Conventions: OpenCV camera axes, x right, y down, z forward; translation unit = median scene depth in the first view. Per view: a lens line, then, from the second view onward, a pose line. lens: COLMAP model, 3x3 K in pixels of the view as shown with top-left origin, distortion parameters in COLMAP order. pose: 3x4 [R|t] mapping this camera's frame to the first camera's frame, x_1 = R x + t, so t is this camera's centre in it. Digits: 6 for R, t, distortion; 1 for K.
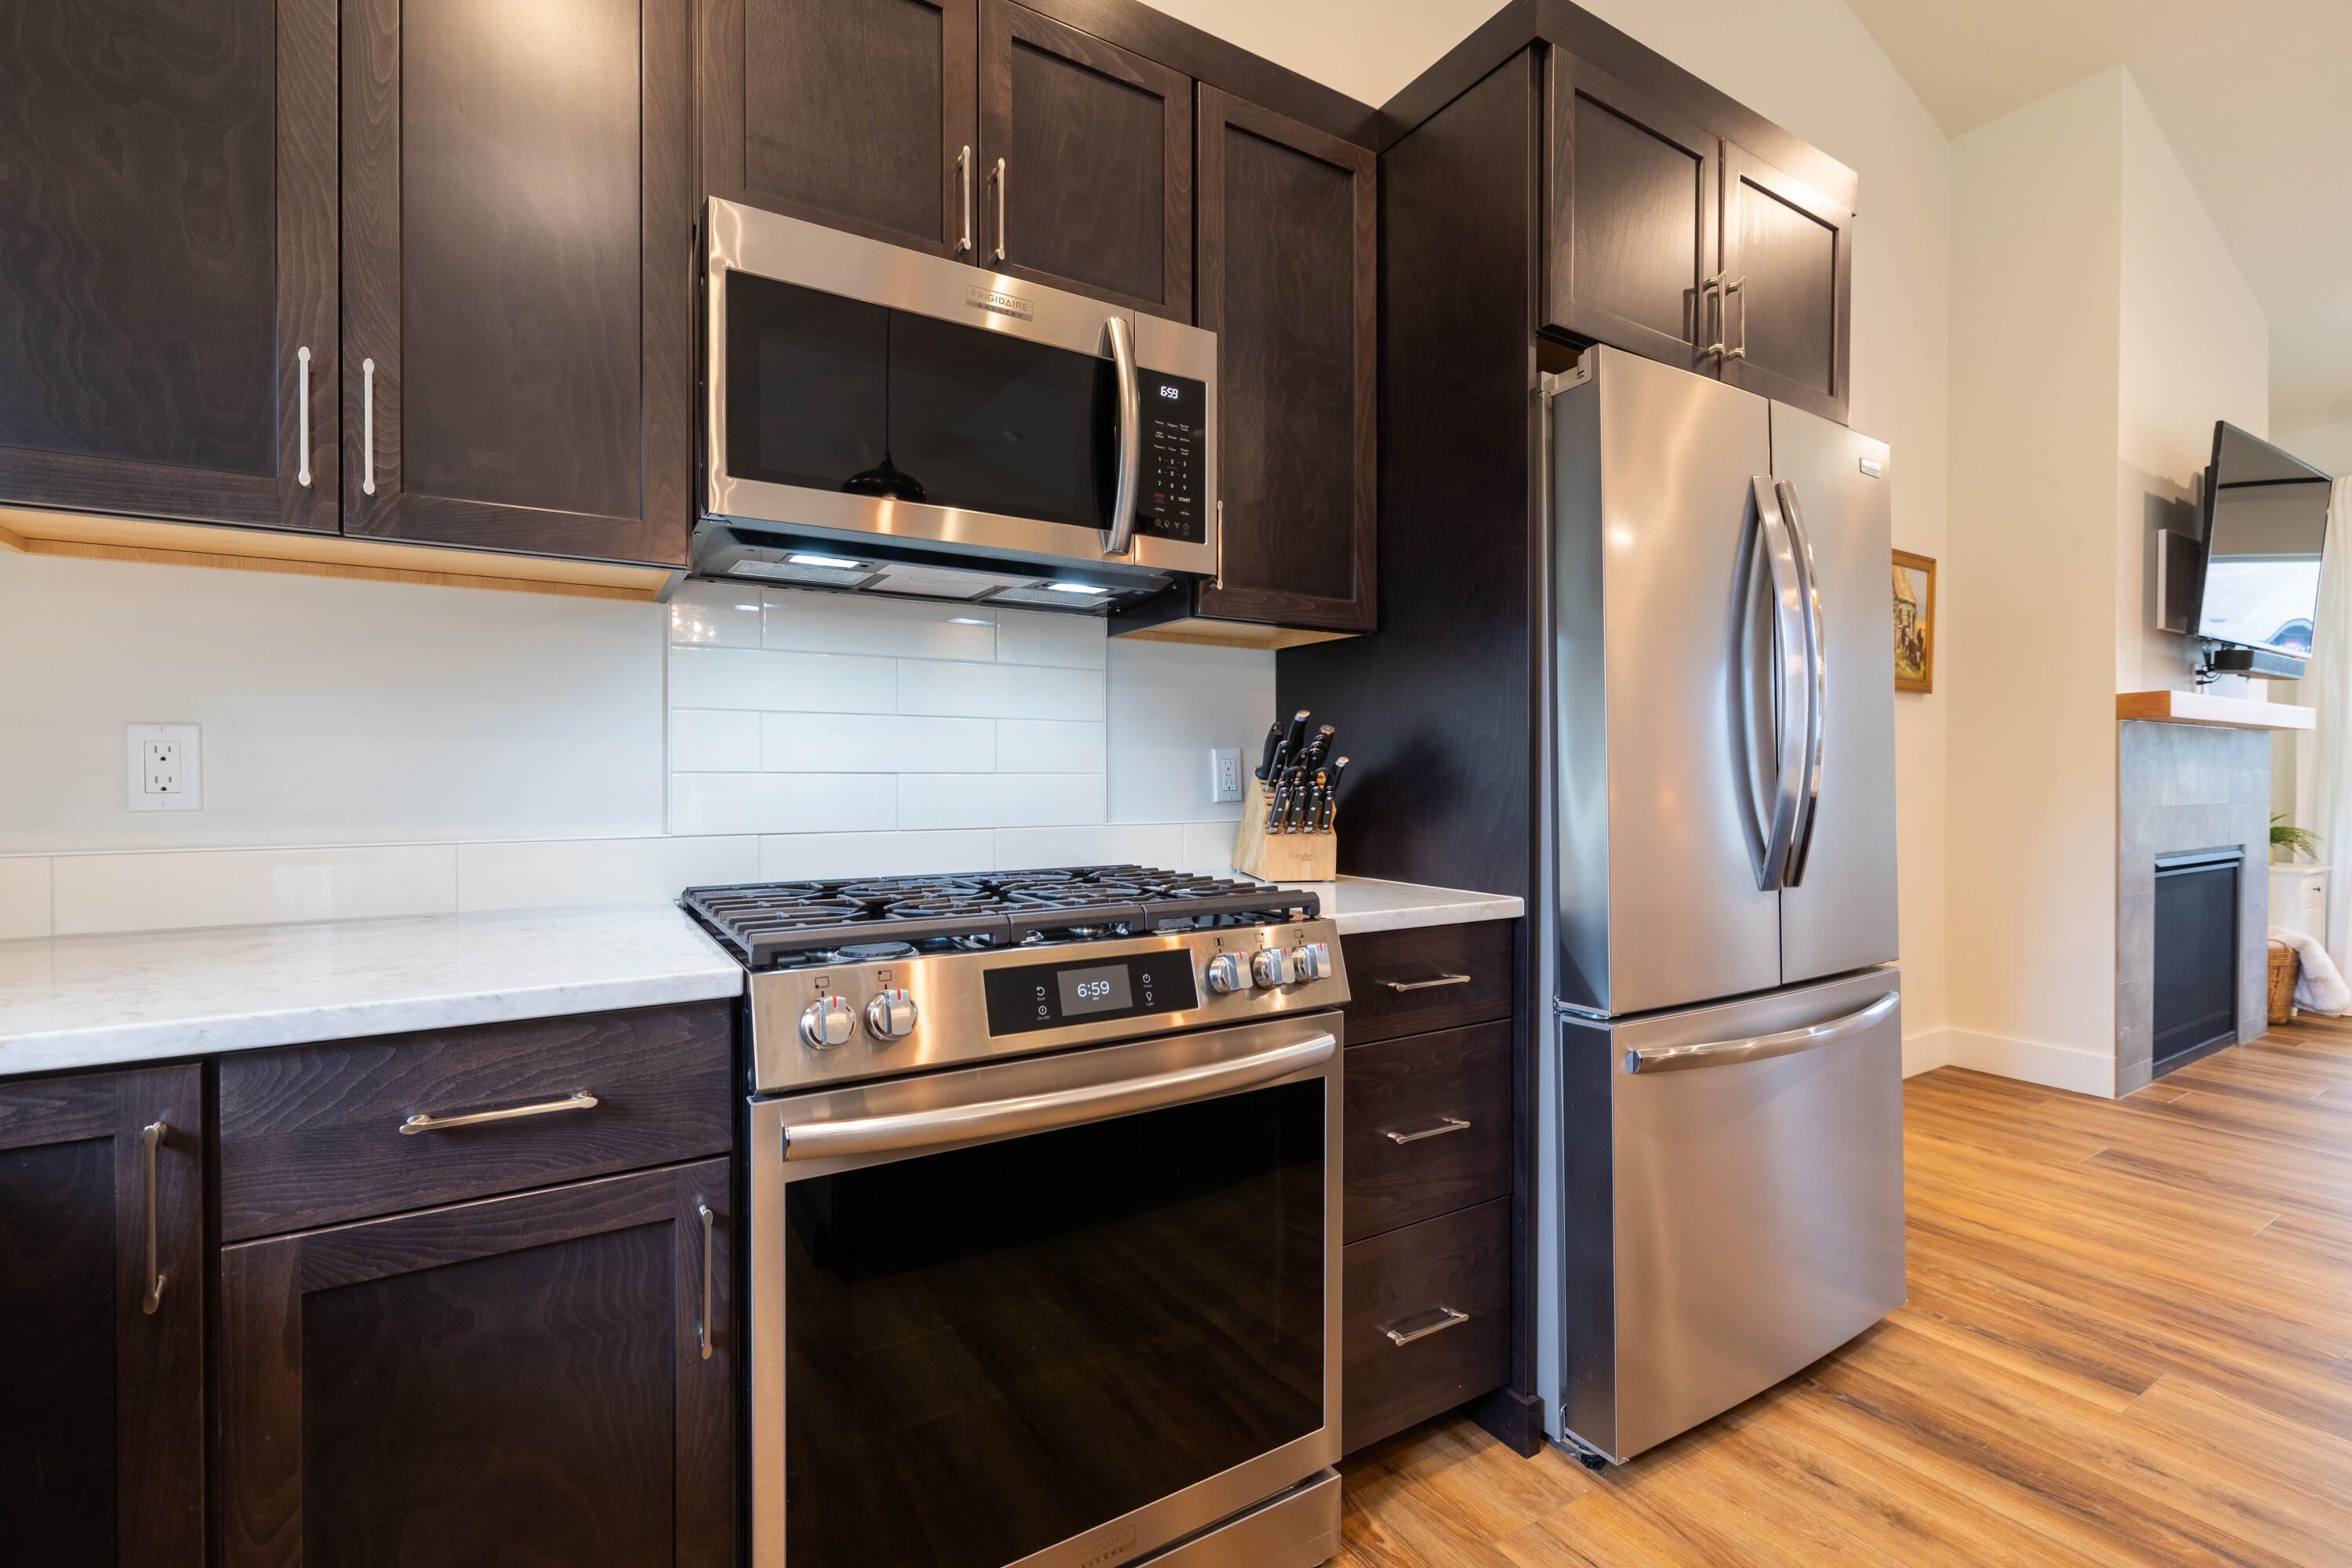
lens RADIAL K [[1009.6, 0, 1192.6], [0, 1009.6, 787.9], [0, 0, 1]] dist [-0.001947, -0.000453]
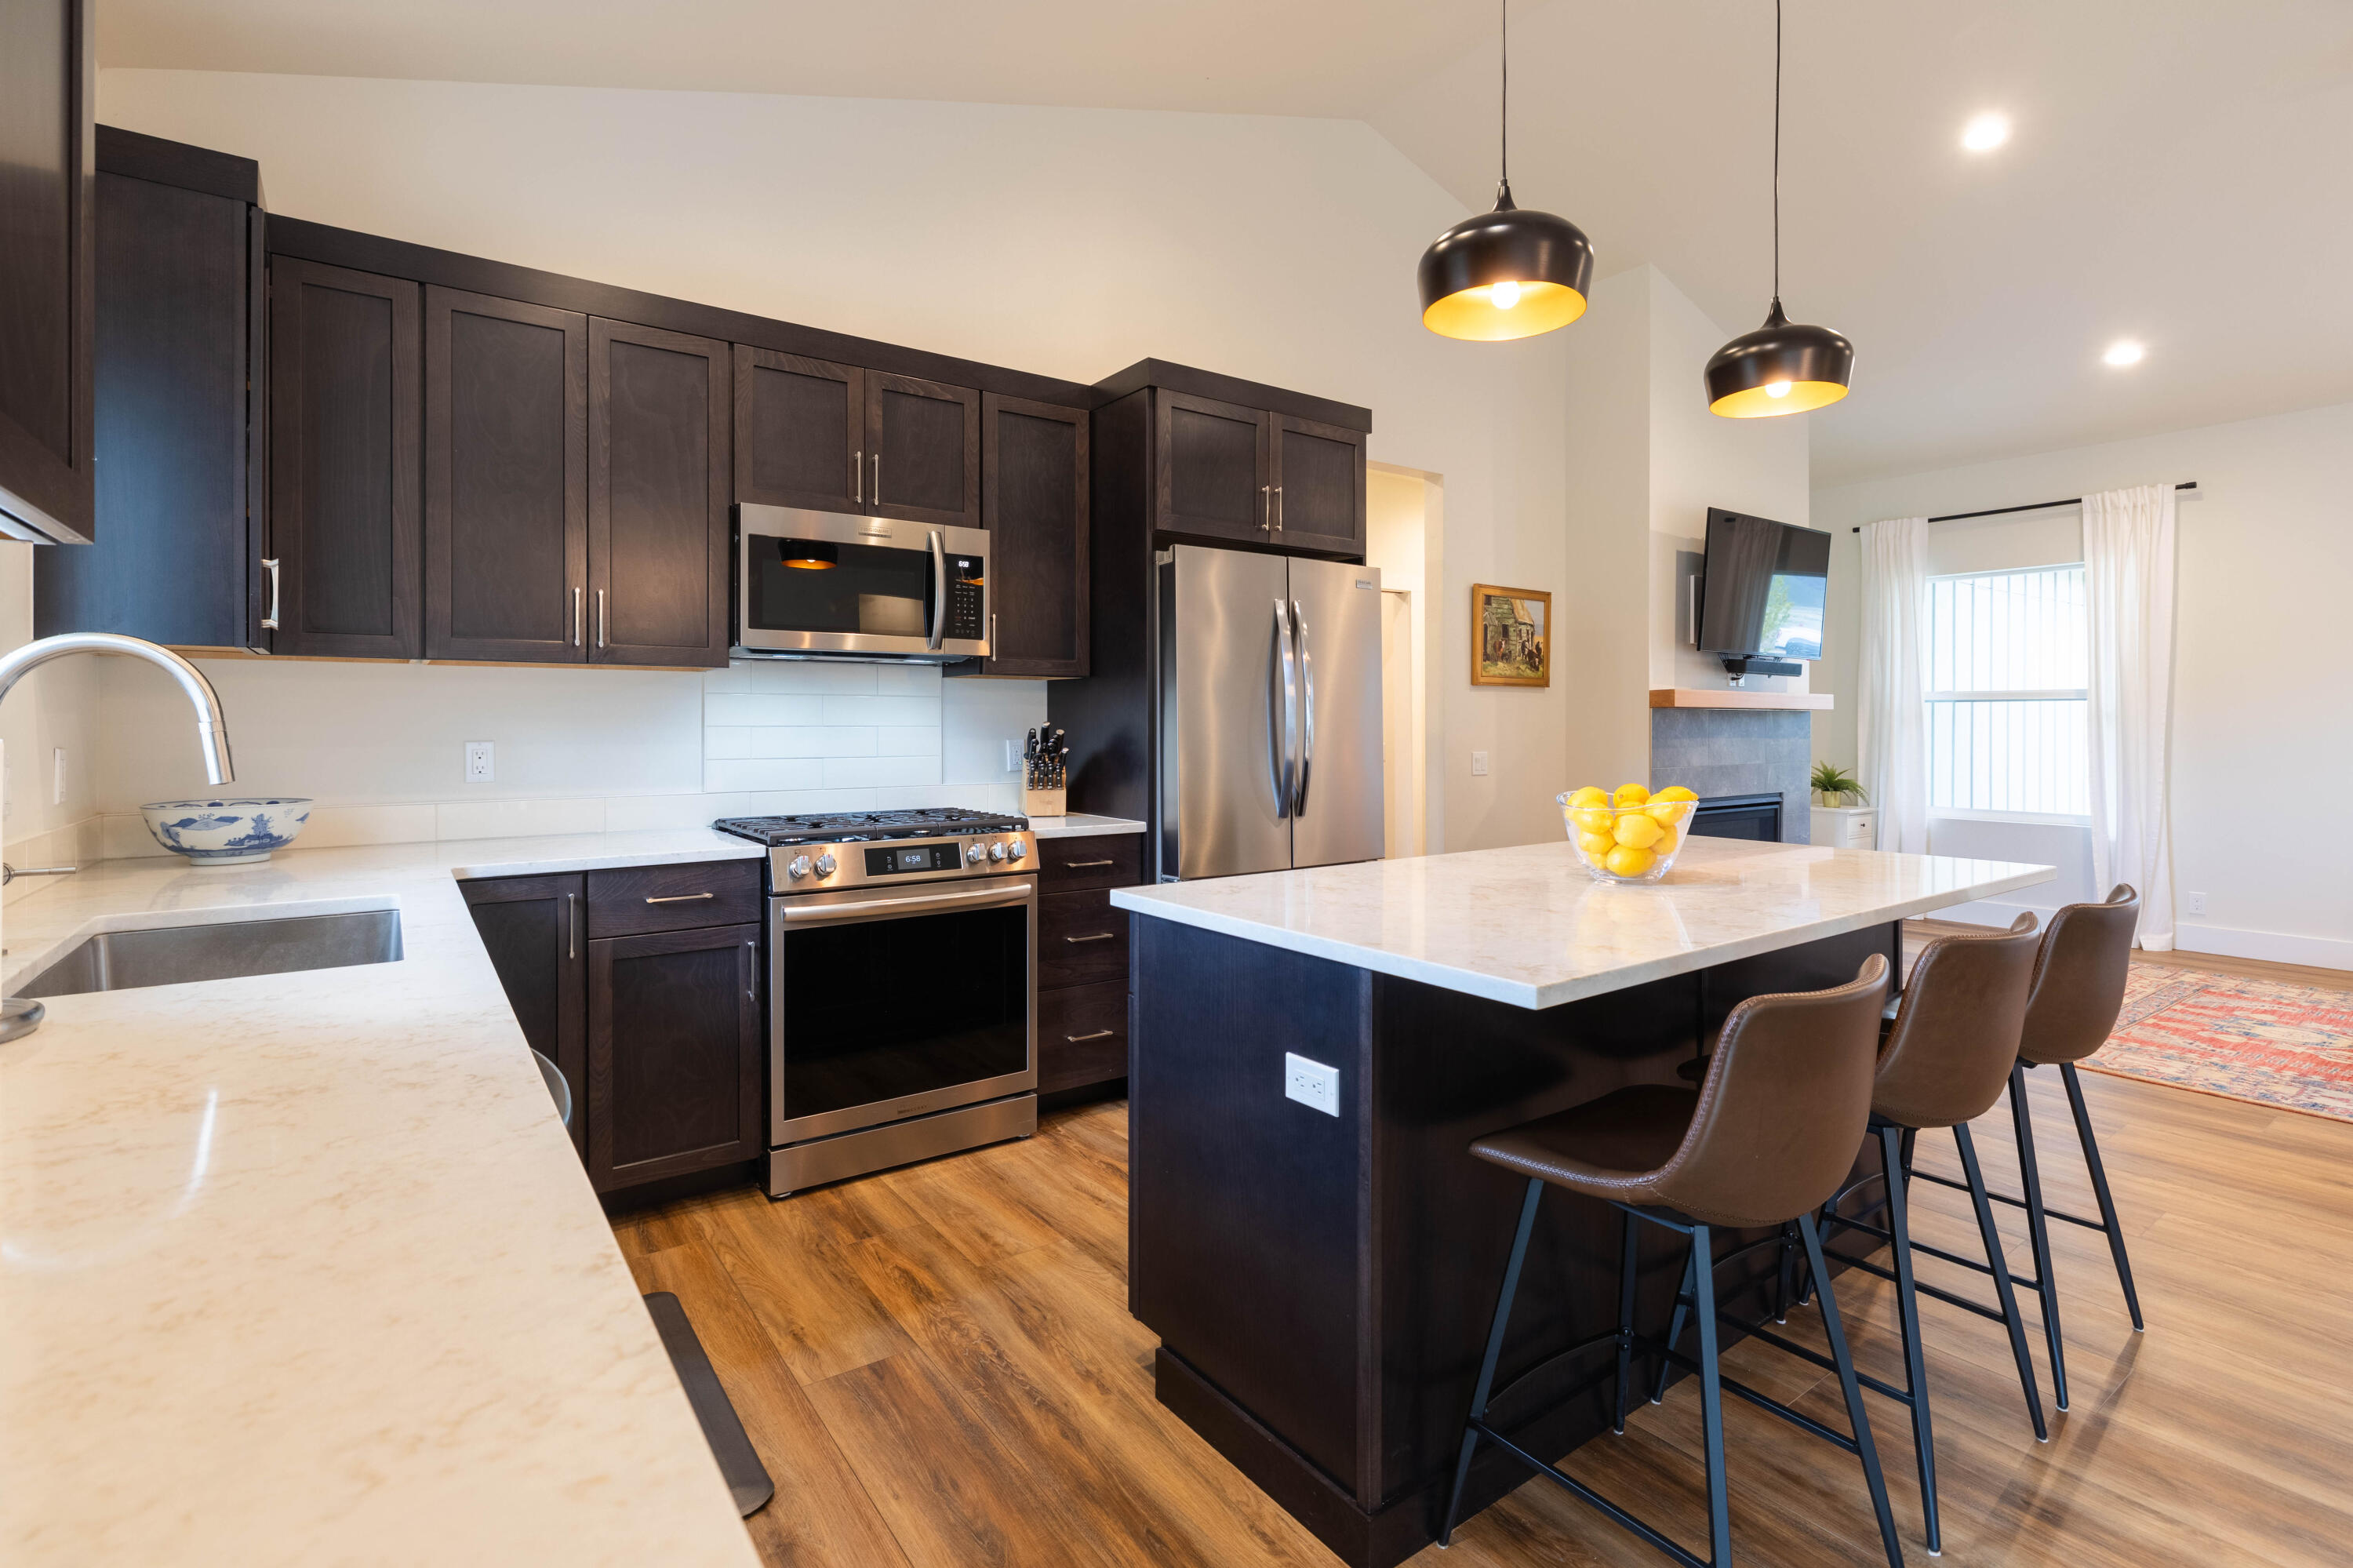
lens RADIAL K [[1067.8, 0, 1122.9], [0, 1067.8, 714.6], [0, 0, 1]] dist [-0.012915, -0.000655]
pose [[0.999968, -0.006583, 0.004587, 0.288261], [0.006698, 0.999655, -0.025414, -0.048104], [-0.004419, 0.025444, 0.999666, -1.113518]]
